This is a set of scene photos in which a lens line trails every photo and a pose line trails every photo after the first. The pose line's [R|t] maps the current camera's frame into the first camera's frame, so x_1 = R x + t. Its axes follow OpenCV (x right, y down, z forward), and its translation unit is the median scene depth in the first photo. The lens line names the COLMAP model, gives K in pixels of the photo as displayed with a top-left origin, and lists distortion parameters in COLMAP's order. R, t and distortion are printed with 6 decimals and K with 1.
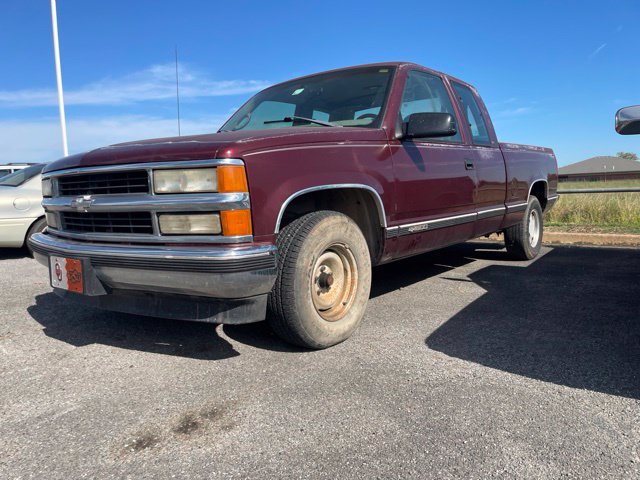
lens RADIAL K [[483.8, 0, 326.3], [0, 483.8, 247.7], [0, 0, 1]] dist [0.092438, -0.119834]
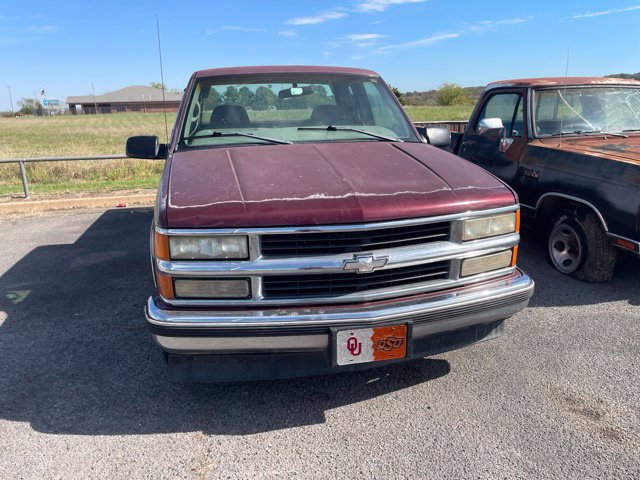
lens RADIAL K [[483.5, 0, 324.1], [0, 483.5, 237.3], [0, 0, 1]] dist [0.094266, -0.124255]
pose [[0.640451, -0.184216, 0.745578, -1.191312], [0.089310, 0.982084, 0.165935, -0.288469], [-0.762788, -0.039686, 0.645429, 0.499134]]
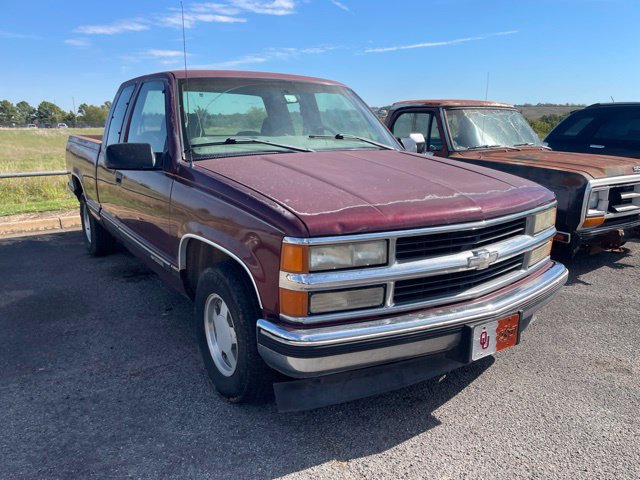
lens RADIAL K [[485.3, 0, 320.8], [0, 485.3, 247.3], [0, 0, 1]] dist [0.090486, -0.119597]
pose [[0.311569, -0.200391, 0.928853, -1.438700], [0.100832, 0.978964, 0.177379, -0.305567], [-0.944858, 0.038393, 0.325221, 0.992558]]
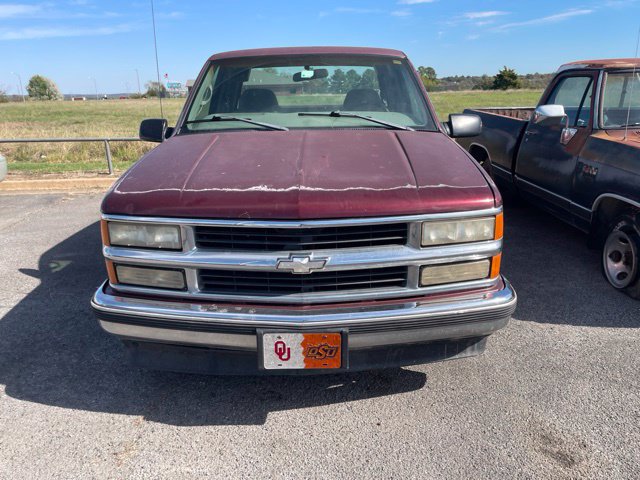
lens RADIAL K [[484.0, 0, 322.9], [0, 484.0, 245.4], [0, 0, 1]] dist [0.090242, -0.117493]
pose [[0.788607, -0.168570, 0.591340, -0.944678], [0.062498, 0.978682, 0.195640, -0.275998], [-0.611713, -0.117325, 0.782331, 0.353873]]
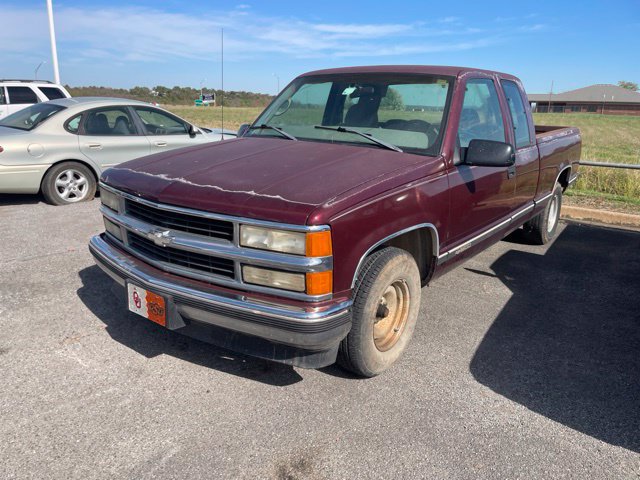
lens RADIAL K [[485.3, 0, 320.8], [0, 485.3, 247.3], [0, 0, 1]] dist [0.090486, -0.119597]
pose [[0.998139, 0.054123, 0.028099, -0.186787], [-0.058175, 0.983283, 0.172541, -0.268690], [-0.018291, -0.173854, 0.984601, -0.027349]]
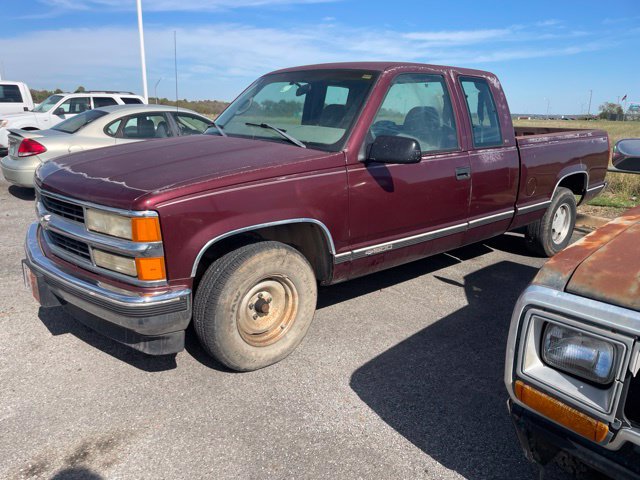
lens RADIAL K [[484.0, 0, 322.9], [0, 484.0, 245.4], [0, 0, 1]] dist [0.090242, -0.117493]
pose [[0.981115, 0.099527, -0.165854, 0.313319], [-0.072370, 0.984065, 0.162416, -0.263384], [0.179376, -0.147346, 0.972684, 0.021658]]
